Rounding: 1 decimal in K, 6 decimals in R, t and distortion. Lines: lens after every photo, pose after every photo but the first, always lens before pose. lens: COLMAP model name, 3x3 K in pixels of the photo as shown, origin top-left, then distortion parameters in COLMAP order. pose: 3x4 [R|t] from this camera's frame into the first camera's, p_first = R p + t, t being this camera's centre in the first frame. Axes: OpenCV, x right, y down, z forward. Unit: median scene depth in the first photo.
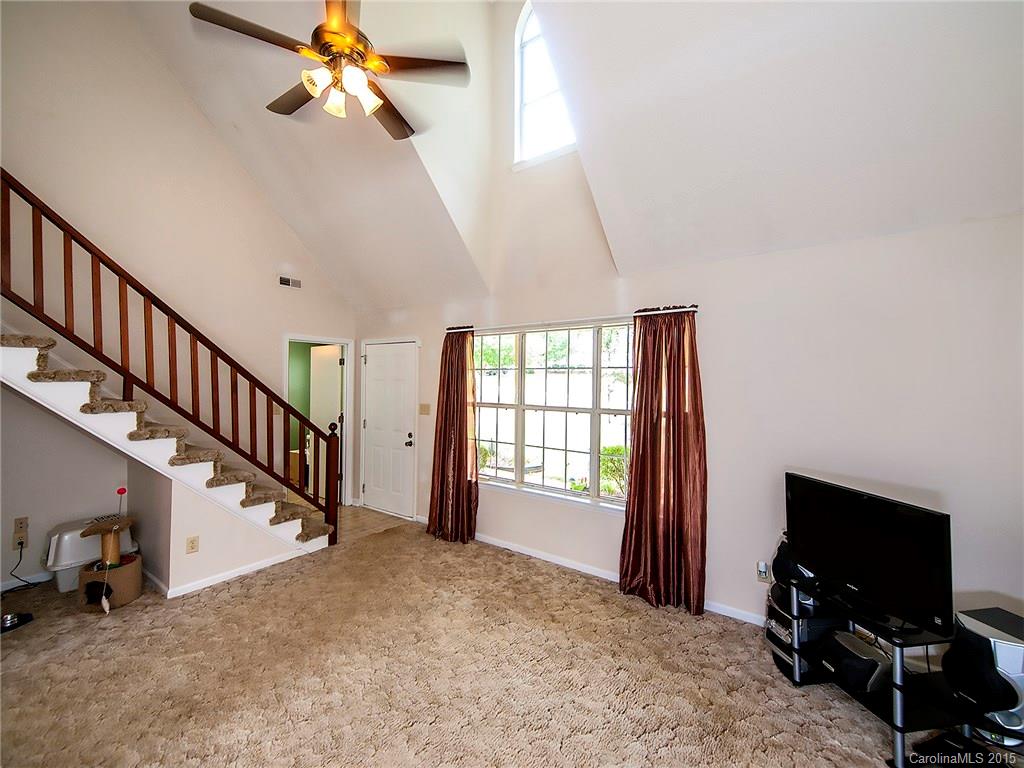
lens RADIAL K [[454.4, 0, 510.4], [0, 454.4, 386.5], [0, 0, 1]] dist [0.012951, -0.000438]
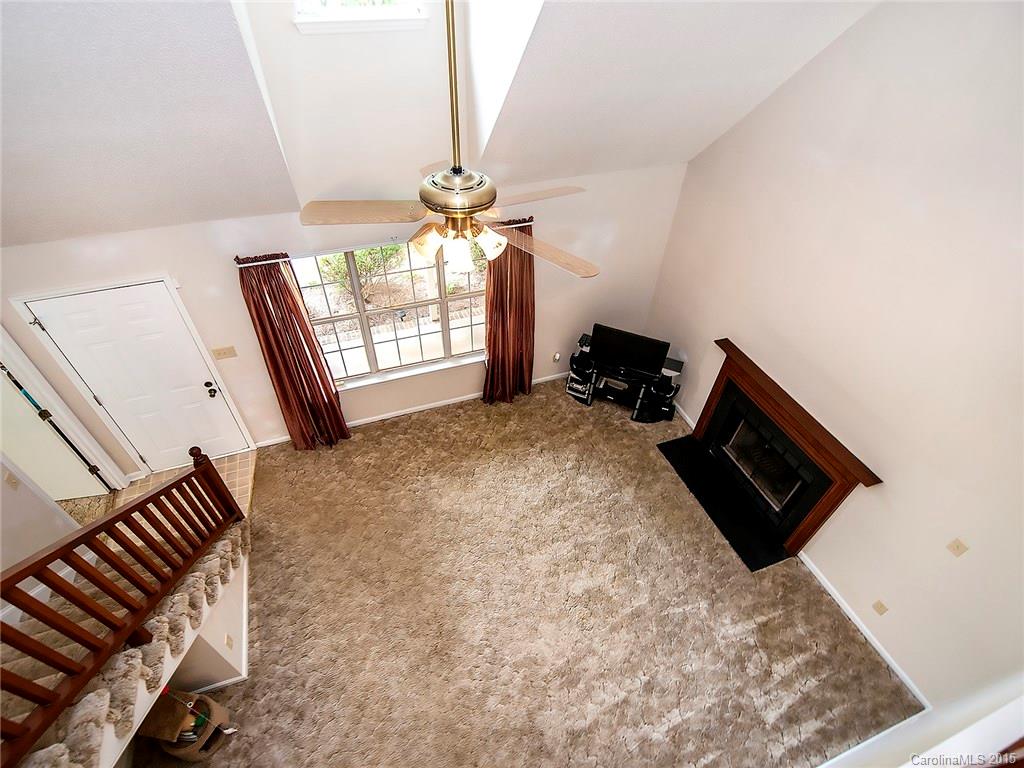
lens RADIAL K [[492.0, 0, 508.0], [0, 492.0, 384.4], [0, 0, 1]] dist [0.003781, 0.000076]
pose [[0.536053, -0.578456, 0.614846, -0.742848], [-0.020164, 0.719350, 0.694355, -0.798028], [-0.843943, -0.384609, 0.373946, 0.357259]]
